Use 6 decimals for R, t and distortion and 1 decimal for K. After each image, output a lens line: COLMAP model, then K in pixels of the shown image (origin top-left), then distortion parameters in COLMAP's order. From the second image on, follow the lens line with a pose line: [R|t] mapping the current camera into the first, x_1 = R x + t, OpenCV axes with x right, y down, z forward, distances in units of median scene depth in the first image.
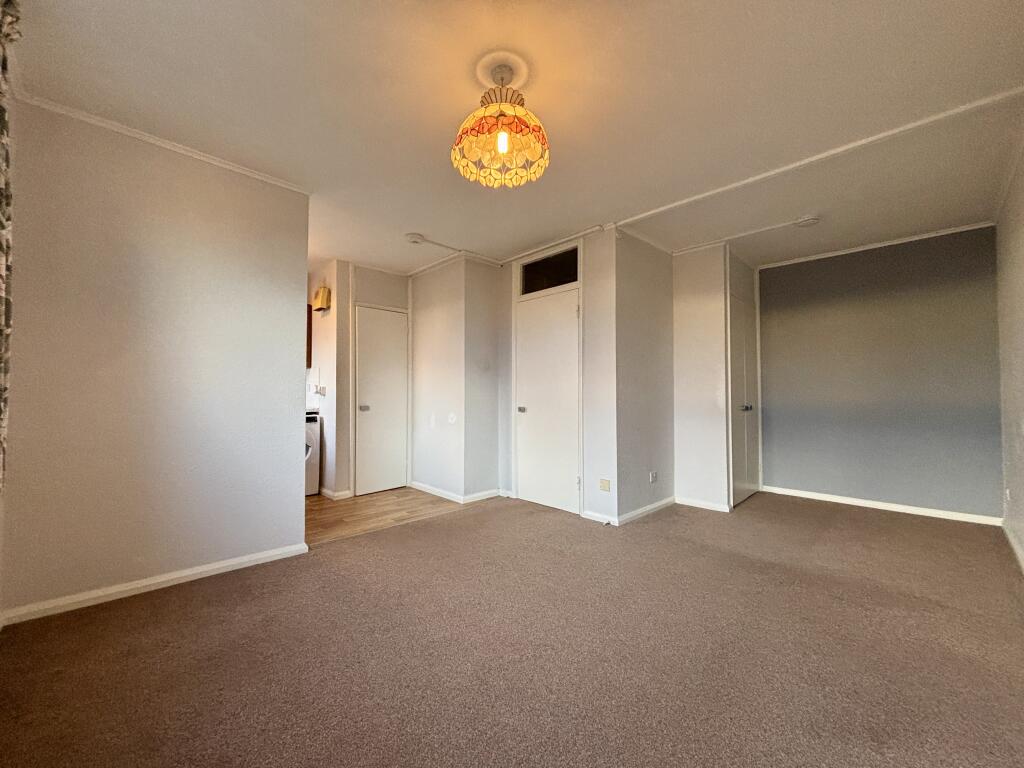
lens RADIAL K [[408.3, 0, 512.0], [0, 408.3, 384.0], [0, 0, 1]] dist [0.000725, -0.000002]
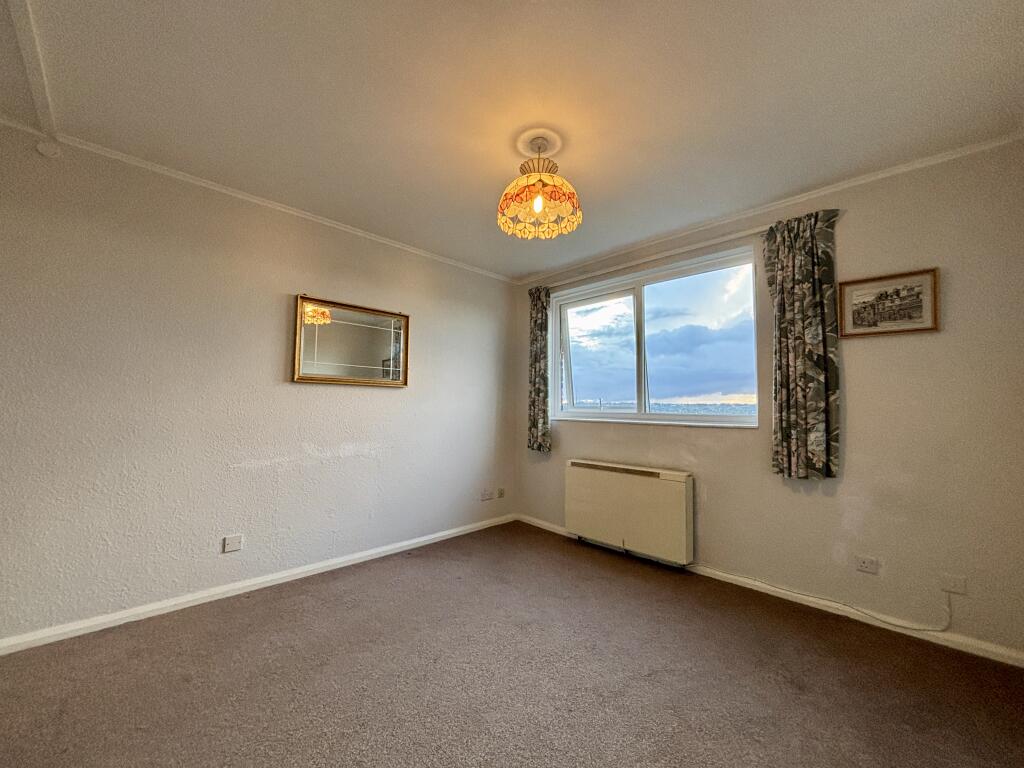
lens RADIAL K [[408.3, 0, 512.0], [0, 408.3, 384.0], [0, 0, 1]] dist [0.000725, -0.000002]
pose [[-0.999677, -0.021204, -0.013999, 0.027078], [-0.019839, 0.995622, -0.091336, 0.010268], [0.015874, -0.091029, -0.995722, 1.015087]]
